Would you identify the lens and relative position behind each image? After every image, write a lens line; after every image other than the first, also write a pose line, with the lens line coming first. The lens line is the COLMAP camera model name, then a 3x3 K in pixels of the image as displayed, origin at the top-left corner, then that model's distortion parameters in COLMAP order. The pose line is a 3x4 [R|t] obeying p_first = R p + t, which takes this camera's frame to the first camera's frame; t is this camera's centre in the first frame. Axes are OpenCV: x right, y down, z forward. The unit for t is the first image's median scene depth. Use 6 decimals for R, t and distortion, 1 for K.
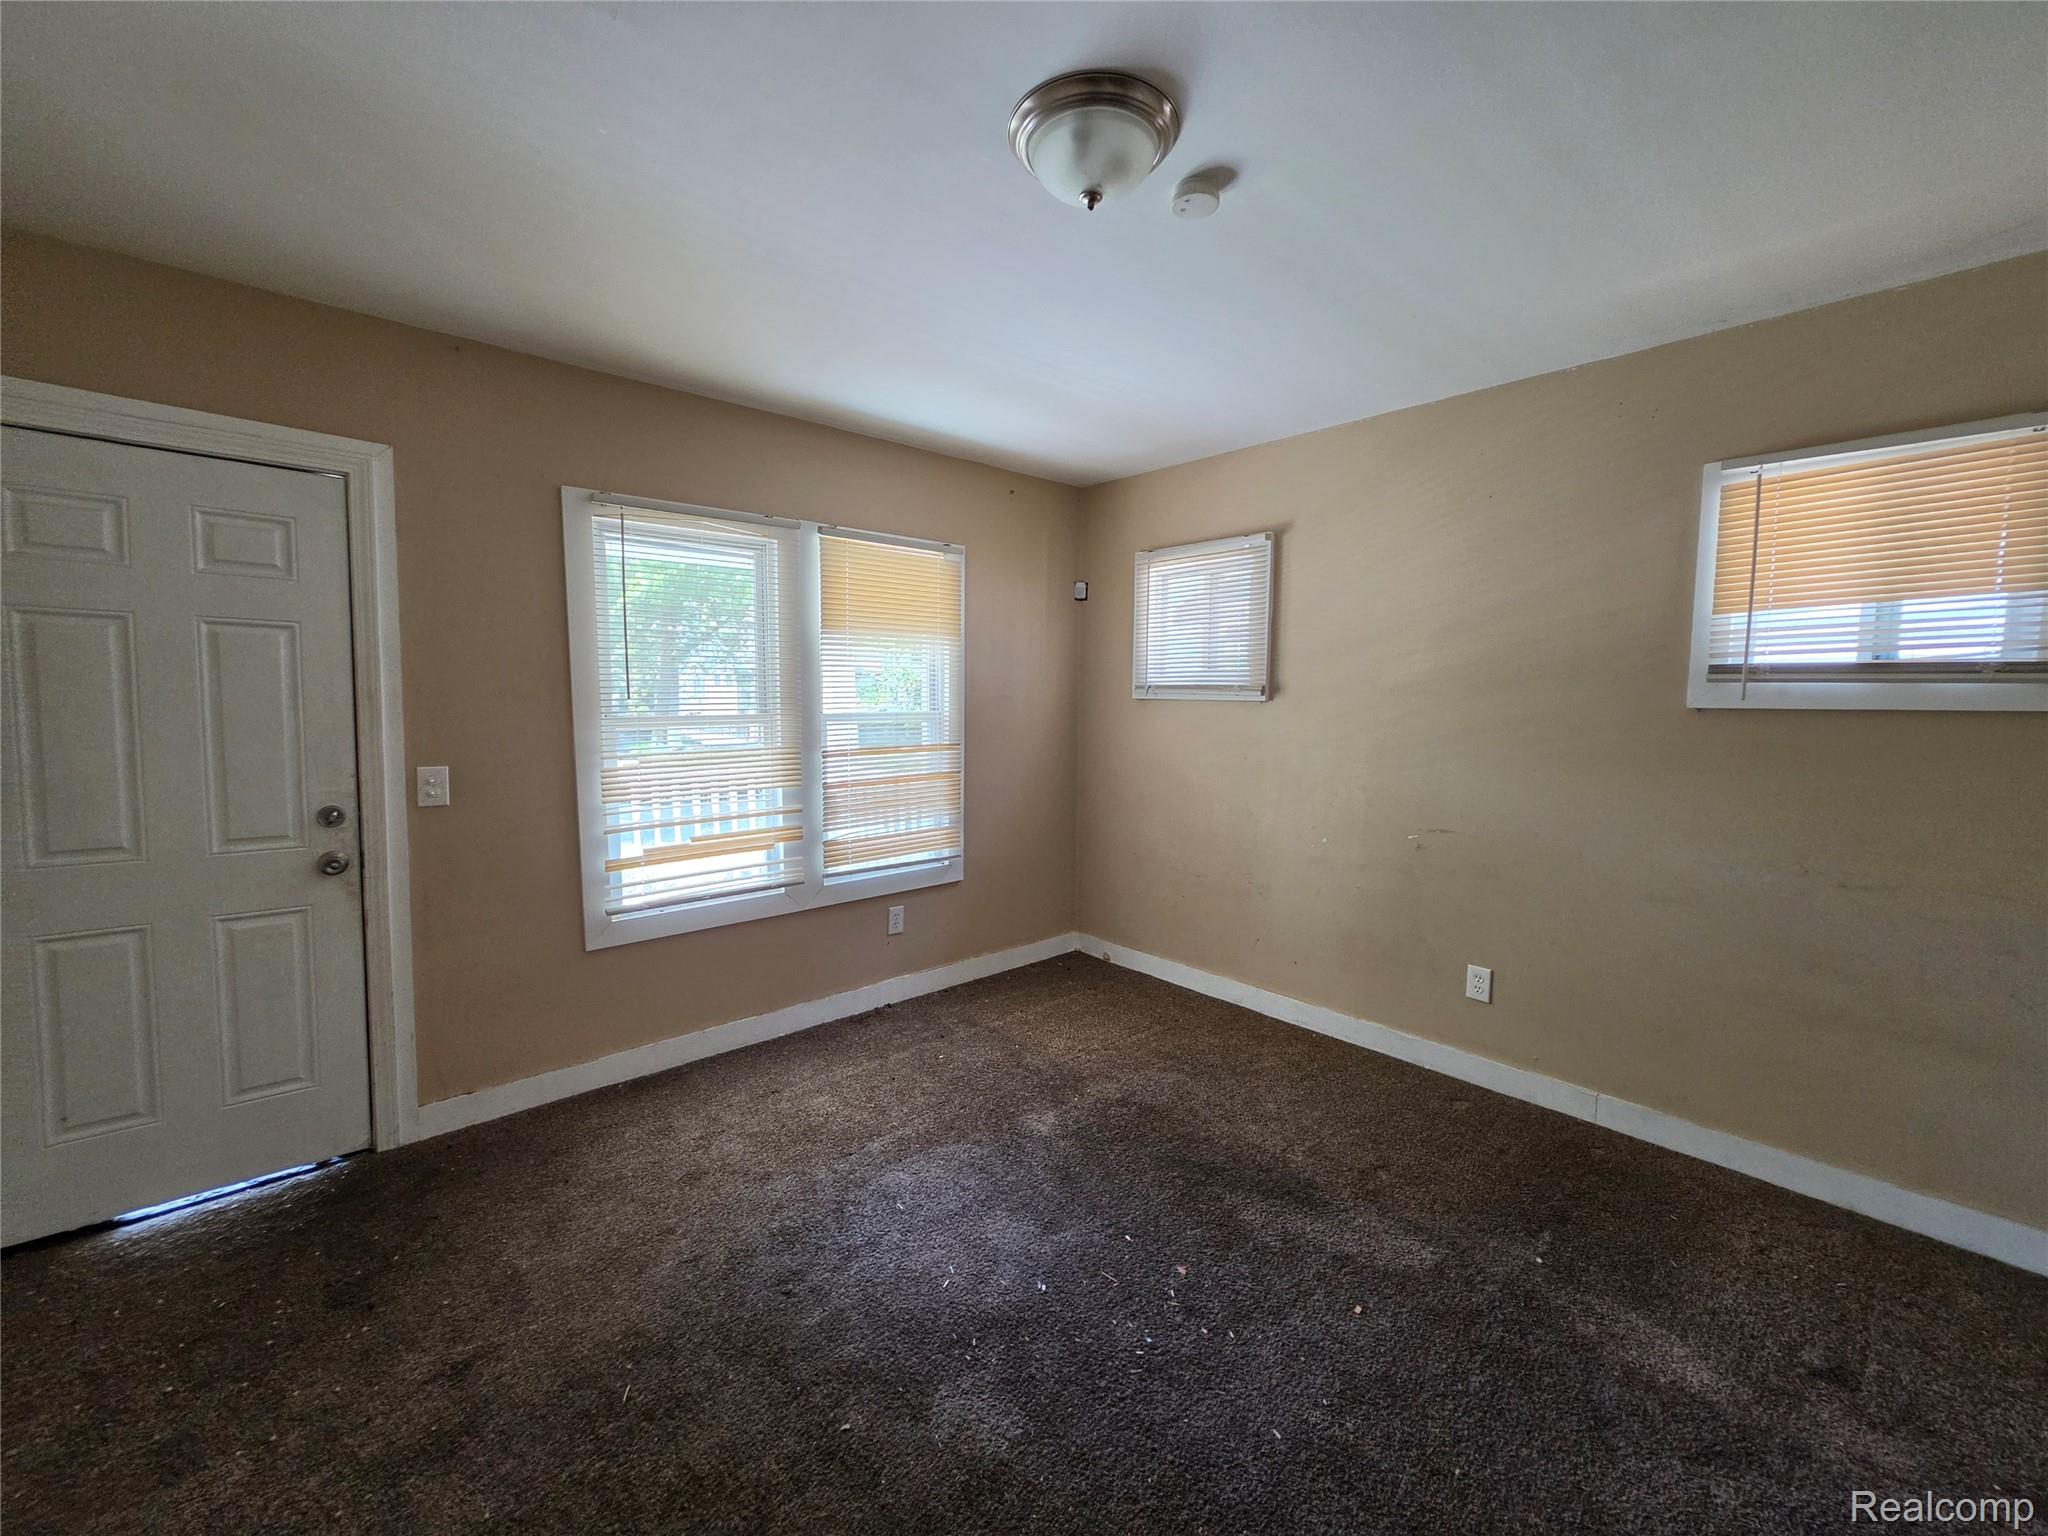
lens RADIAL K [[817.2, 0, 1024.1], [0, 817.2, 766.7], [0, 0, 1]] dist [-0.001523, 0.000605]
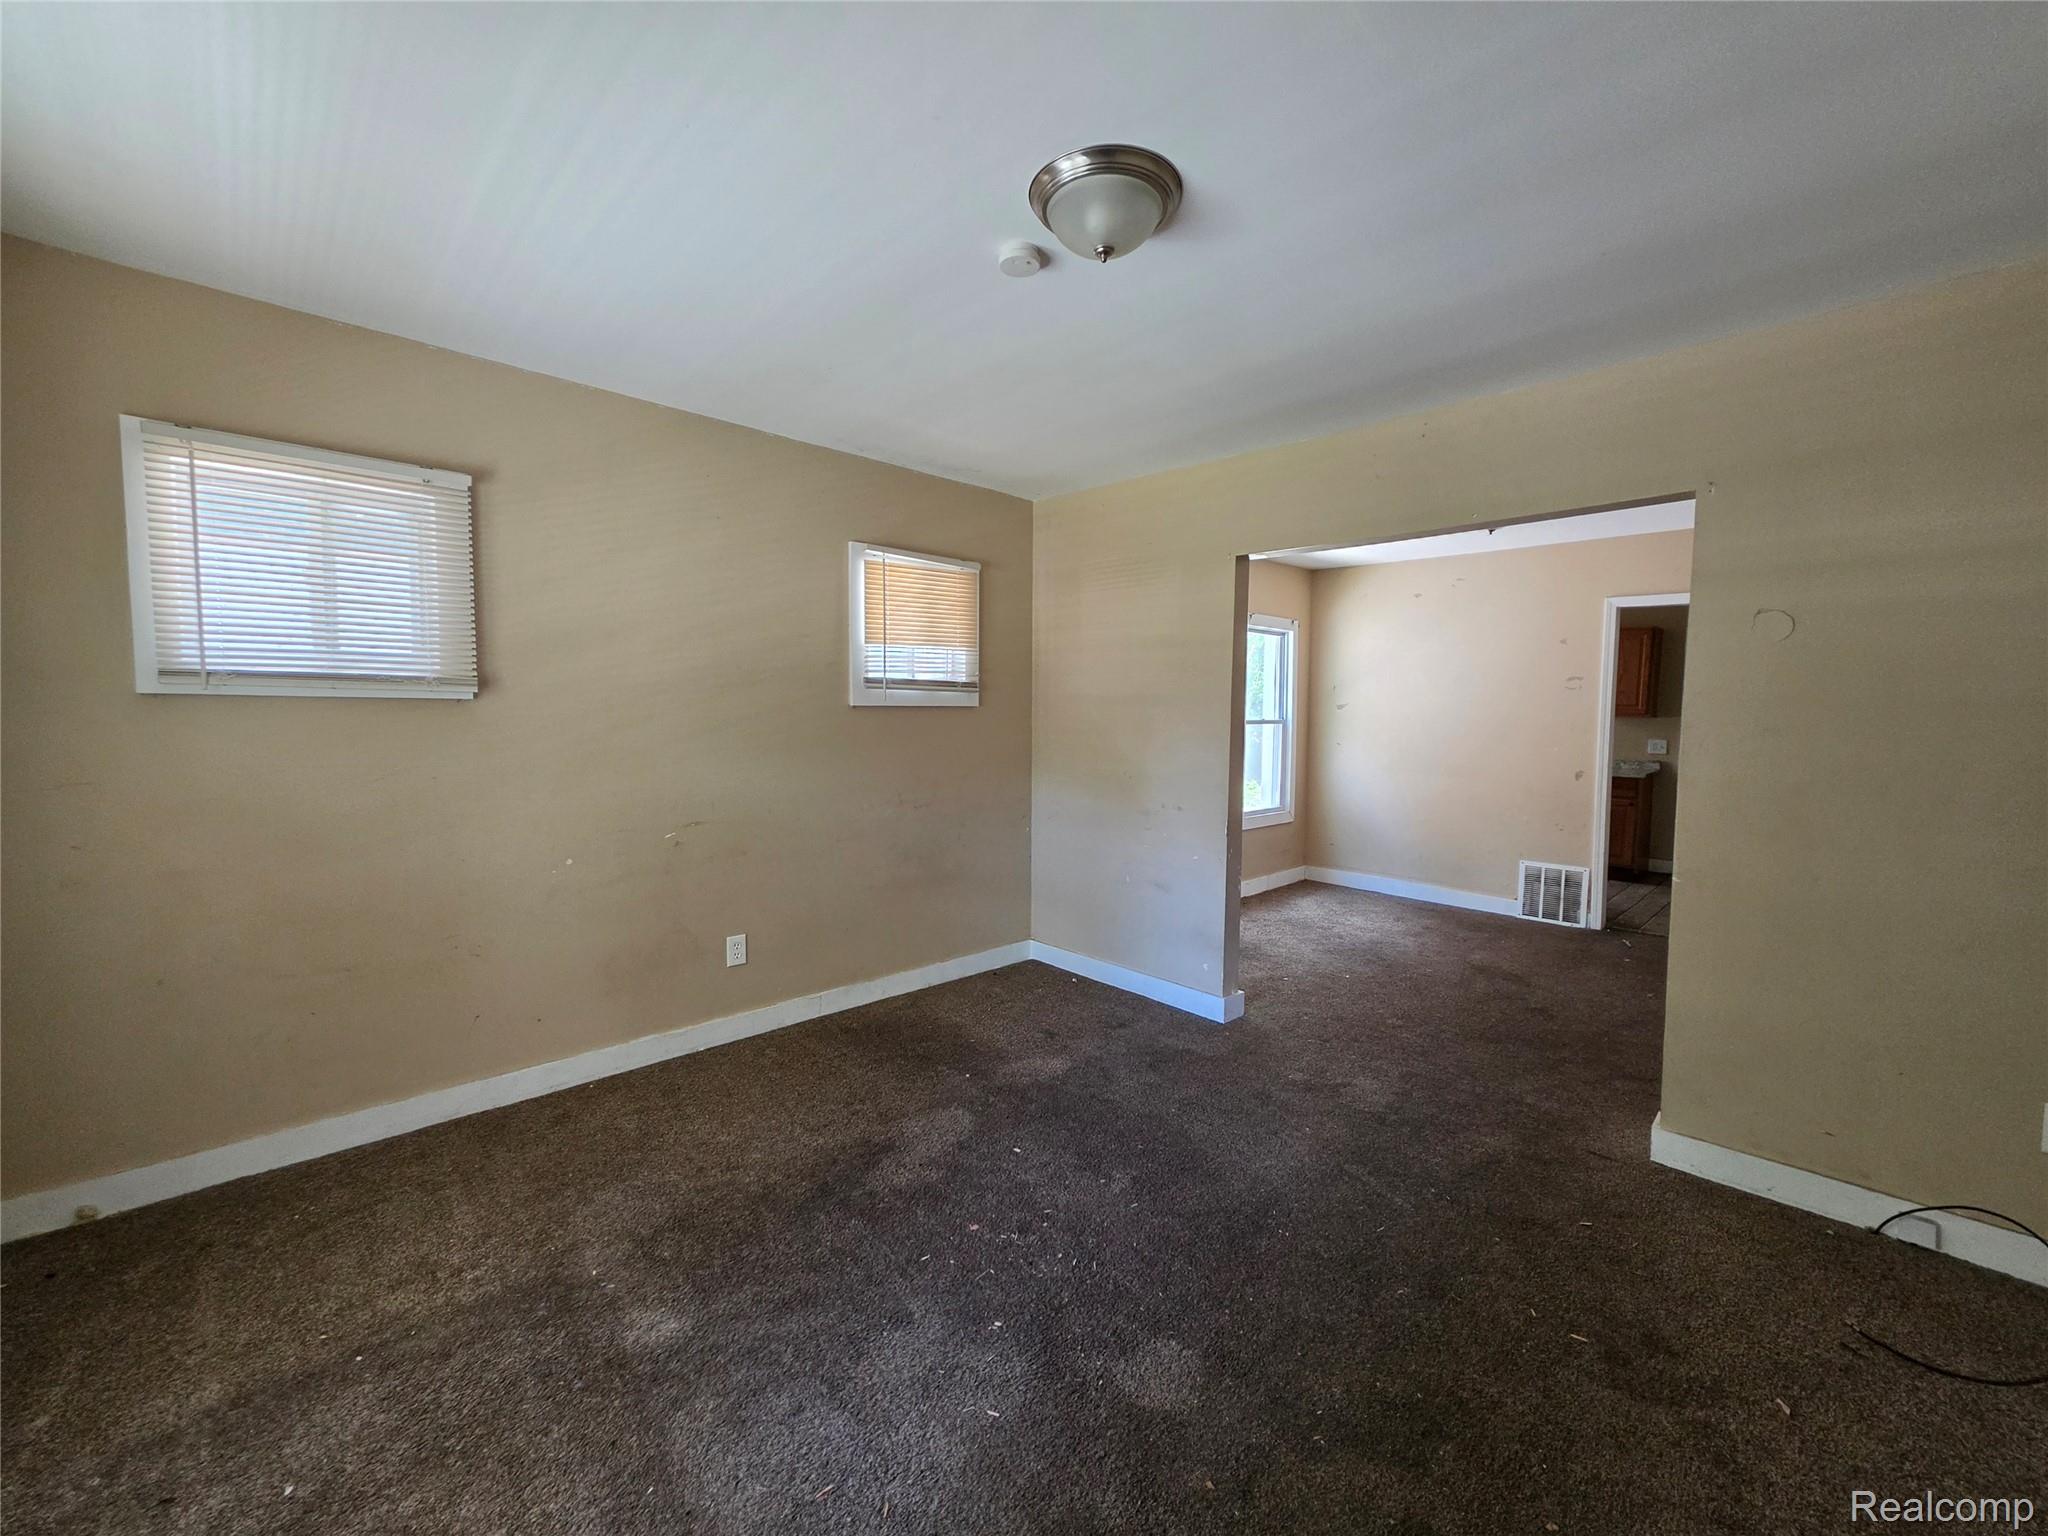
lens RADIAL K [[817.2, 0, 1021.6], [0, 817.2, 772.2], [0, 0, 1]] dist [-0.001523, 0.000605]
pose [[-0.031431, -0.085022, 0.995883, -0.673964], [0.075241, 0.993347, 0.087180, -0.058113], [-0.996670, 0.077671, -0.024824, 0.740571]]
